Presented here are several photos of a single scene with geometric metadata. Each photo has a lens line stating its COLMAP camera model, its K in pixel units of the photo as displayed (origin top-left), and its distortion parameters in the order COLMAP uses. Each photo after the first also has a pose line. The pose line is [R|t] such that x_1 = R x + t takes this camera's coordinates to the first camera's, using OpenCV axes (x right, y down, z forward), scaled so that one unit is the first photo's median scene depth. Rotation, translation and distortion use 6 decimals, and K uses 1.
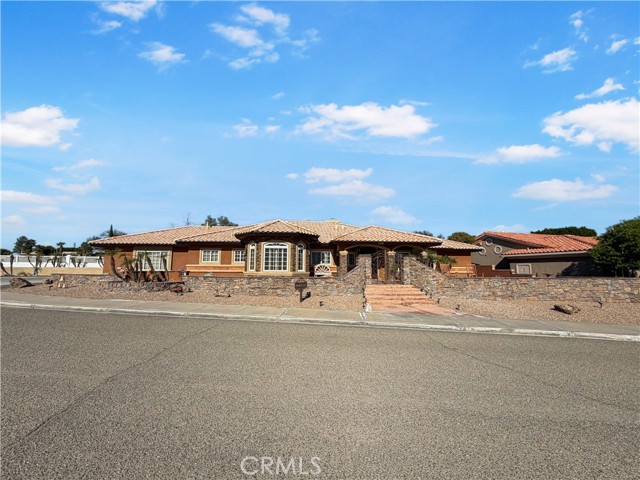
lens RADIAL K [[255.6, 0, 320.0], [0, 255.6, 240.0], [0, 0, 1]] dist [-0.000024, 0.000090]
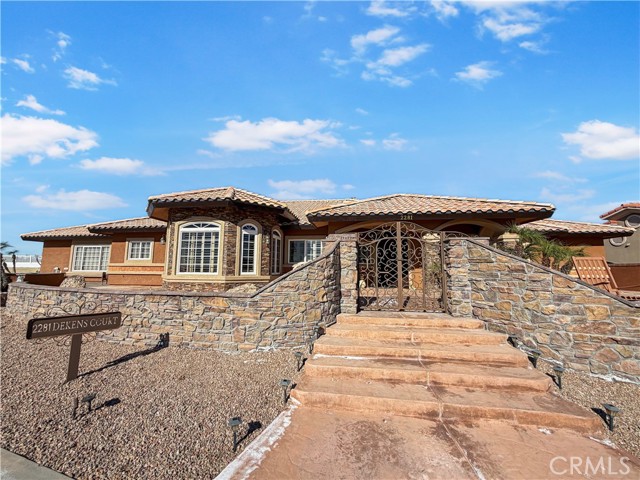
lens RADIAL K [[255.6, 0, 320.0], [0, 255.6, 240.0], [0, 0, 1]] dist [-0.000024, 0.000090]
pose [[0.975730, -0.024126, -0.217644, 0.193758], [0.023846, 0.999708, -0.003912, 0.057149], [0.217675, -0.001373, 0.976020, 0.521654]]
